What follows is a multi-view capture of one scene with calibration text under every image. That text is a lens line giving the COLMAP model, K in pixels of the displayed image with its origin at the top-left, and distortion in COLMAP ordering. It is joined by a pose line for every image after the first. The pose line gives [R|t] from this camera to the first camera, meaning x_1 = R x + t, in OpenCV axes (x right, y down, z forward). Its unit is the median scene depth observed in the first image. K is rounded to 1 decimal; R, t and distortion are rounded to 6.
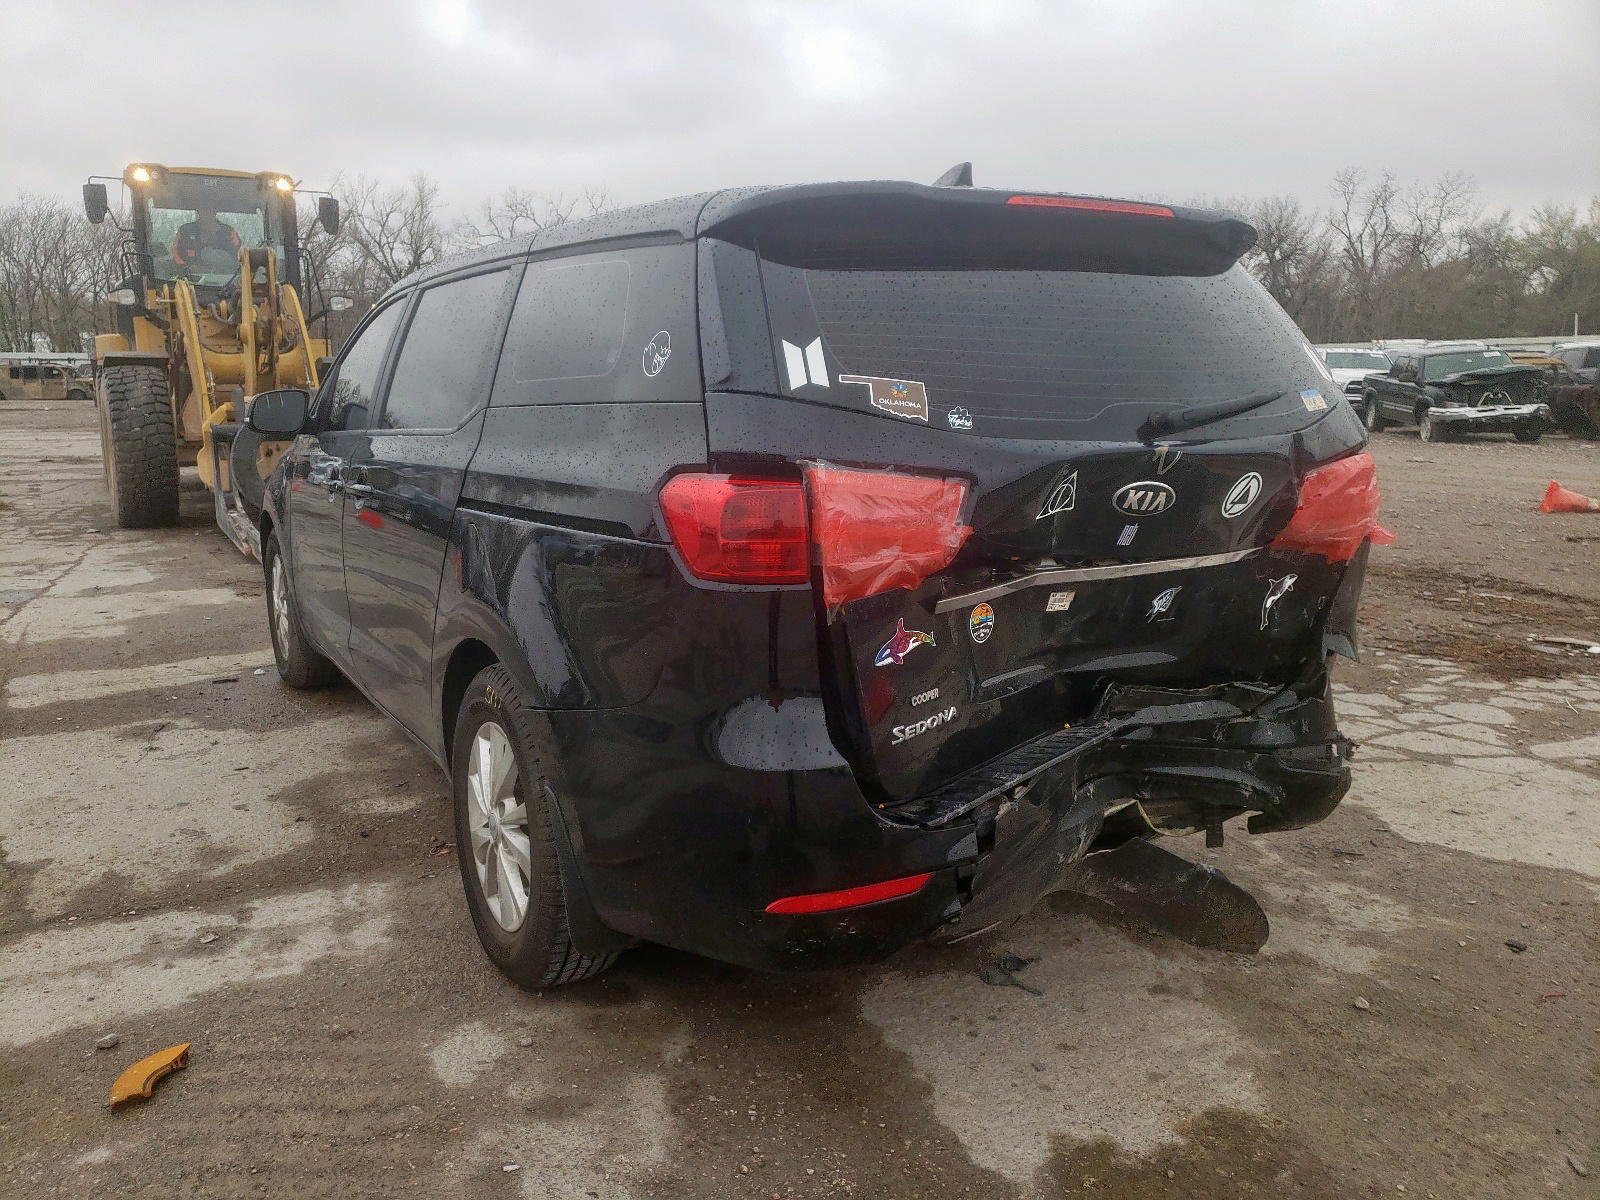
lens RADIAL K [[1224.7, 0, 801.4], [0, 1224.7, 593.8], [0, 0, 1]] dist [0.088521, -0.028128]
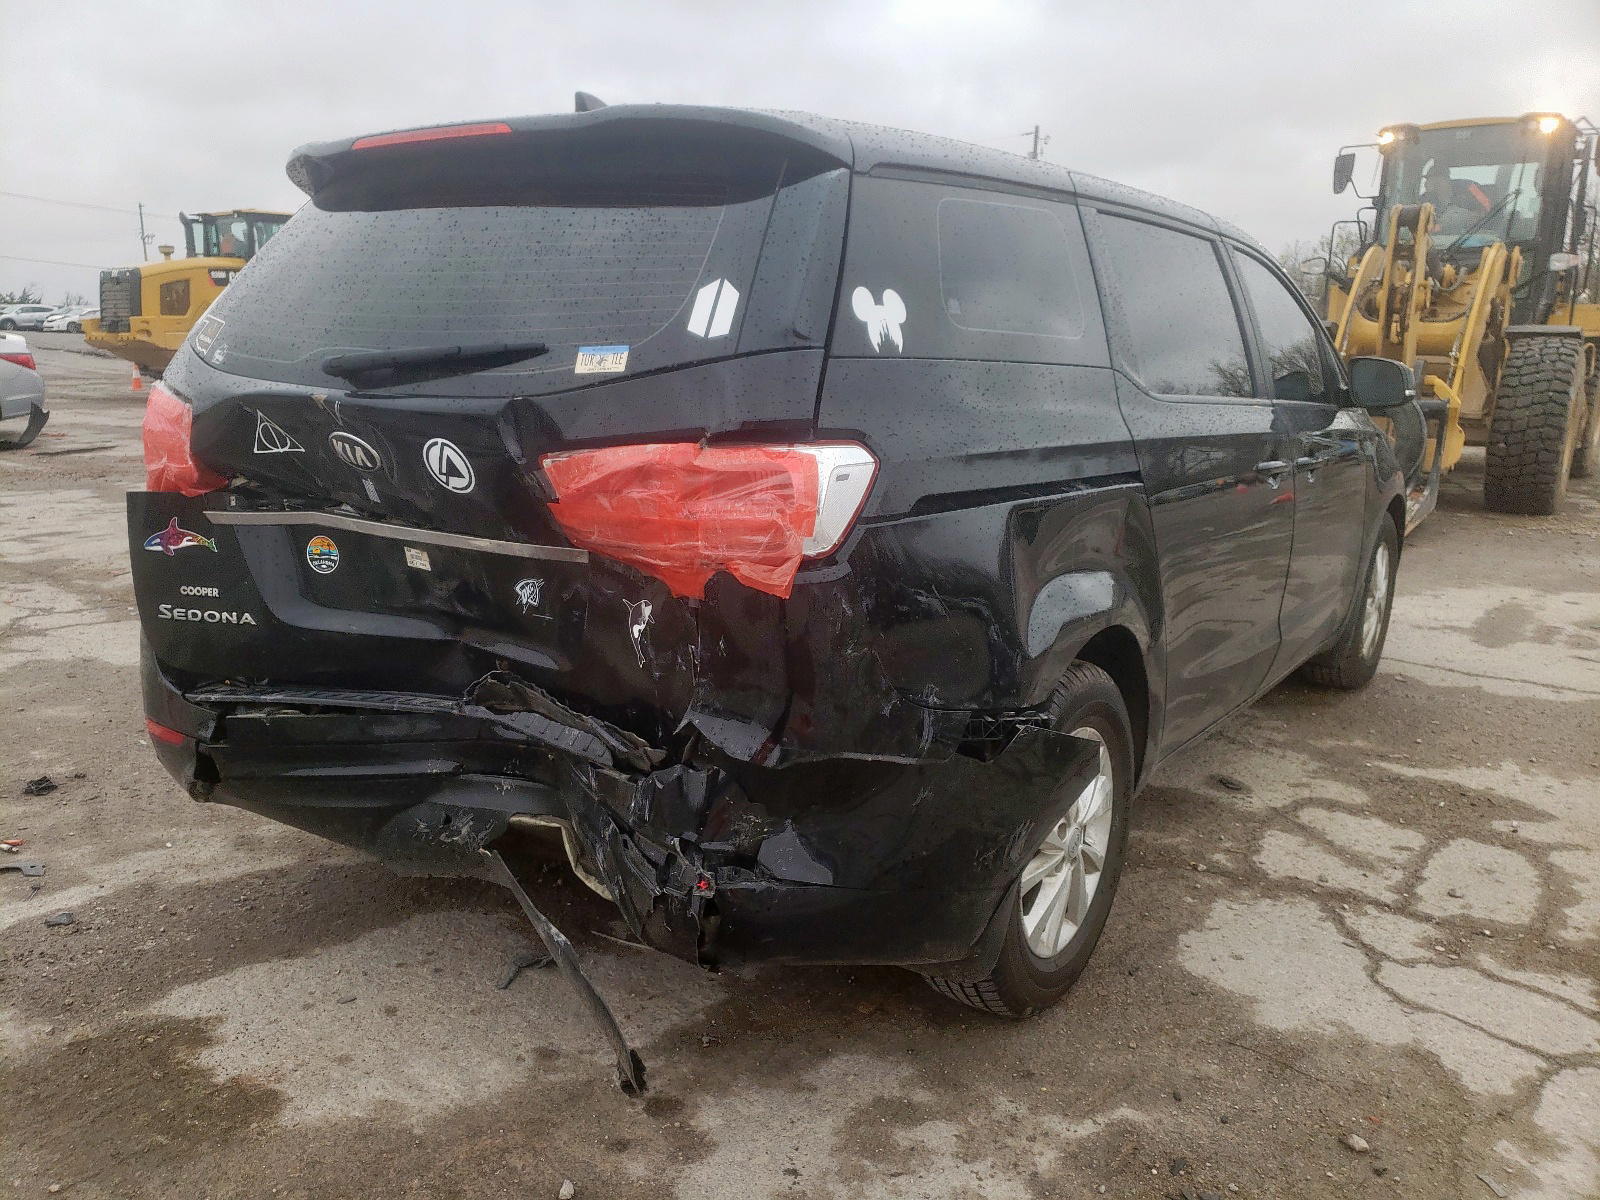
lens RADIAL K [[1293.9, 0, 800.5], [0, 1293.9, 615.8], [0, 0, 1]] dist [0.101913, -0.023915]
pose [[0.396869, 0.198758, -0.896097, 1.323750], [-0.178590, 0.974337, 0.137017, -0.152013], [0.900334, 0.105656, 0.422180, 0.893456]]
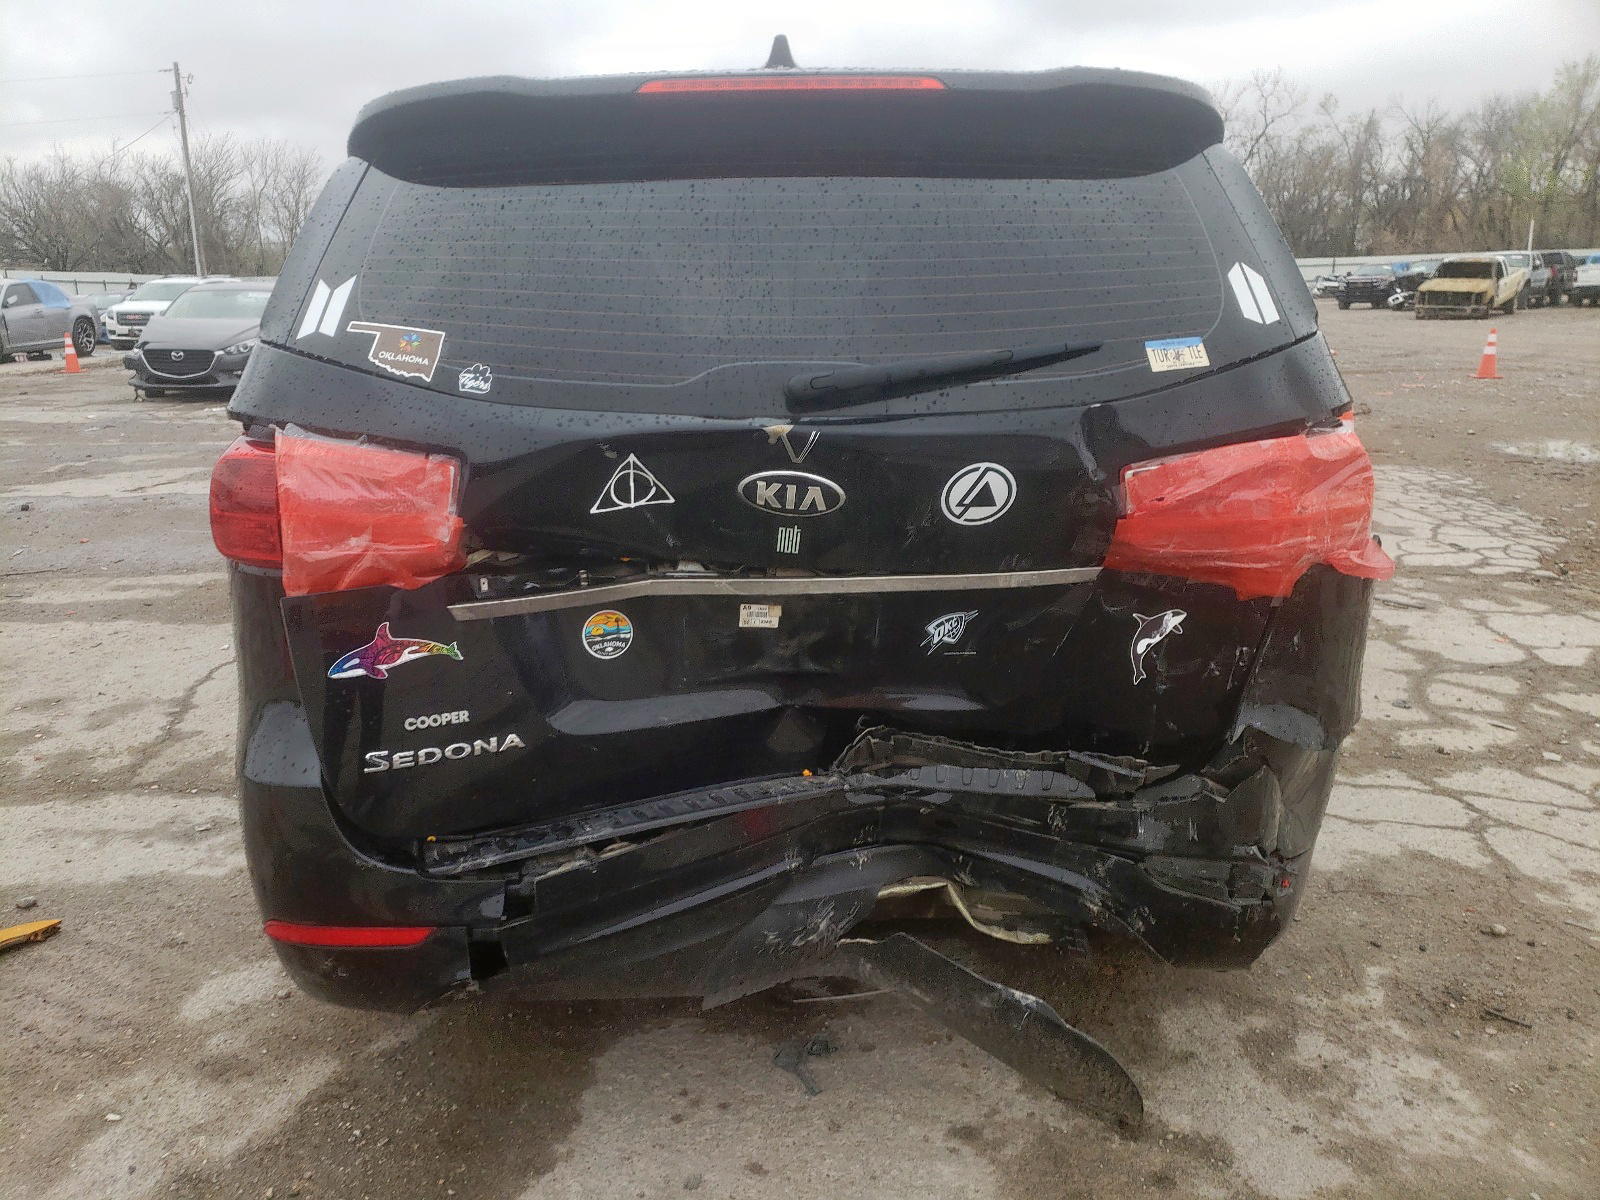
lens RADIAL K [[1224.7, 0, 802.0], [0, 1224.7, 601.1], [0, 0, 1]] dist [0.088521, -0.028128]
pose [[0.875759, 0.106964, -0.470749, 0.630220], [-0.073490, 0.993318, 0.088986, -0.078167], [0.477121, -0.043335, 0.877768, 0.356884]]
